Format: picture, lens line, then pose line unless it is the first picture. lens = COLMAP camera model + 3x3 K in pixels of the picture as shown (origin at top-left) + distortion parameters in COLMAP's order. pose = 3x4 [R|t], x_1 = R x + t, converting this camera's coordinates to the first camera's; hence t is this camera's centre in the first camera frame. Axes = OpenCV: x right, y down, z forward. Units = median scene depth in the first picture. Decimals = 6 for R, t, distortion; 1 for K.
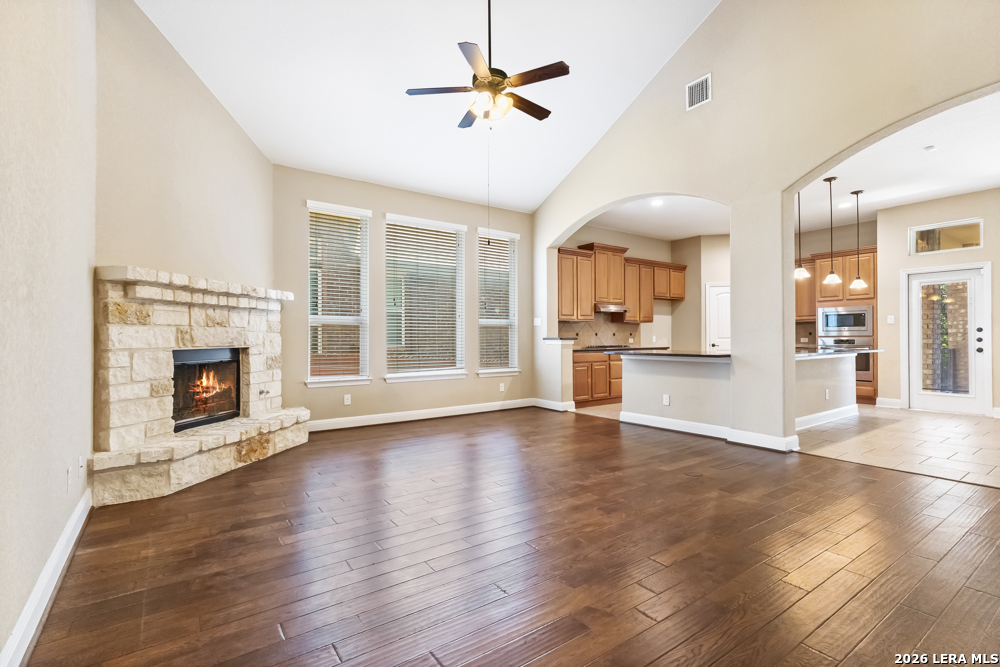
lens RADIAL K [[460.9, 0, 497.9], [0, 460.9, 335.9], [0, 0, 1]] dist [0.001999, 0.000529]
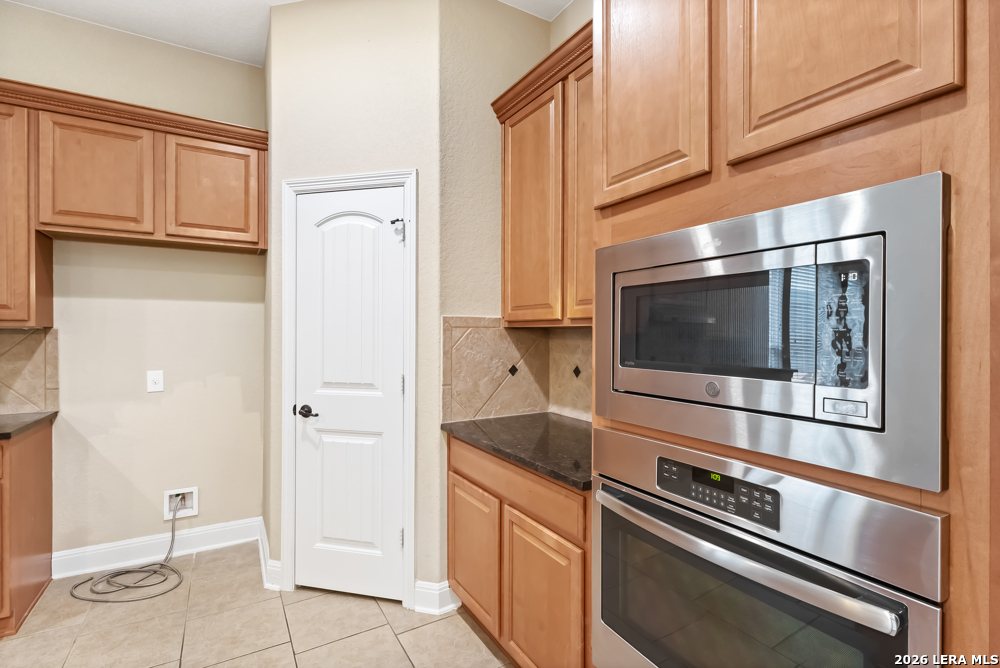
lens RADIAL K [[460.9, 0, 498.7], [0, 460.9, 330.1], [0, 0, 1]] dist [0.001999, 0.000529]
pose [[0.996751, 0.007057, -0.080237, 0.668235], [-0.006990, 0.999975, 0.001116, -0.031014], [0.080243, -0.000552, 0.996775, 0.825349]]
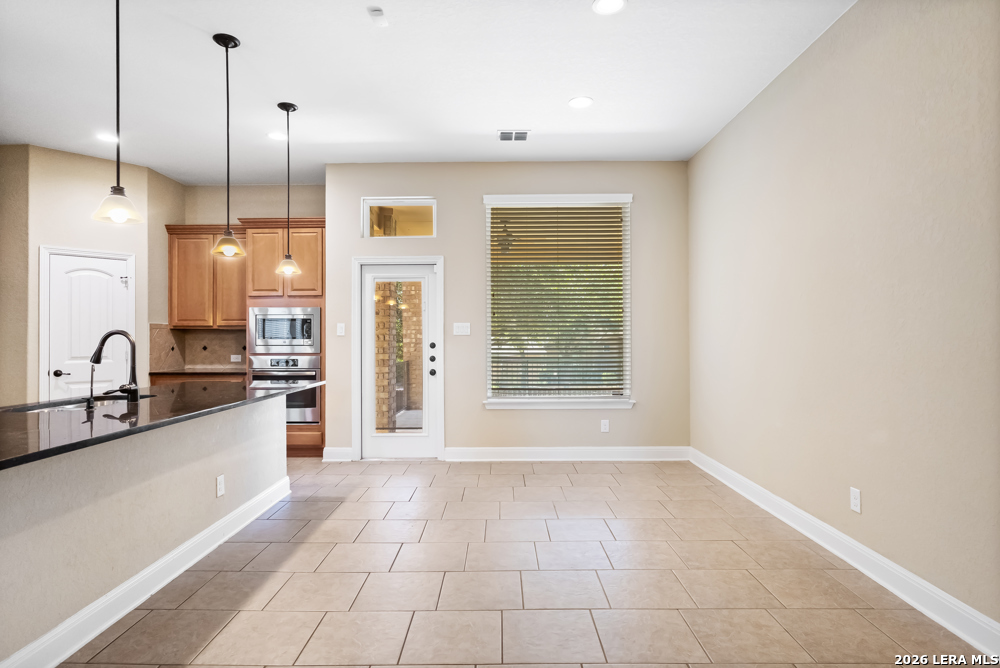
lens RADIAL K [[530.3, 0, 500.8], [0, 530.3, 335.7], [0, 0, 1]] dist [-0.001226, -0.000438]
pose [[0.578612, 0.004920, 0.815588, 0.310733], [-0.001672, 0.999987, -0.004846, -0.019856], [-0.815601, 0.001441, 0.578613, 0.317068]]
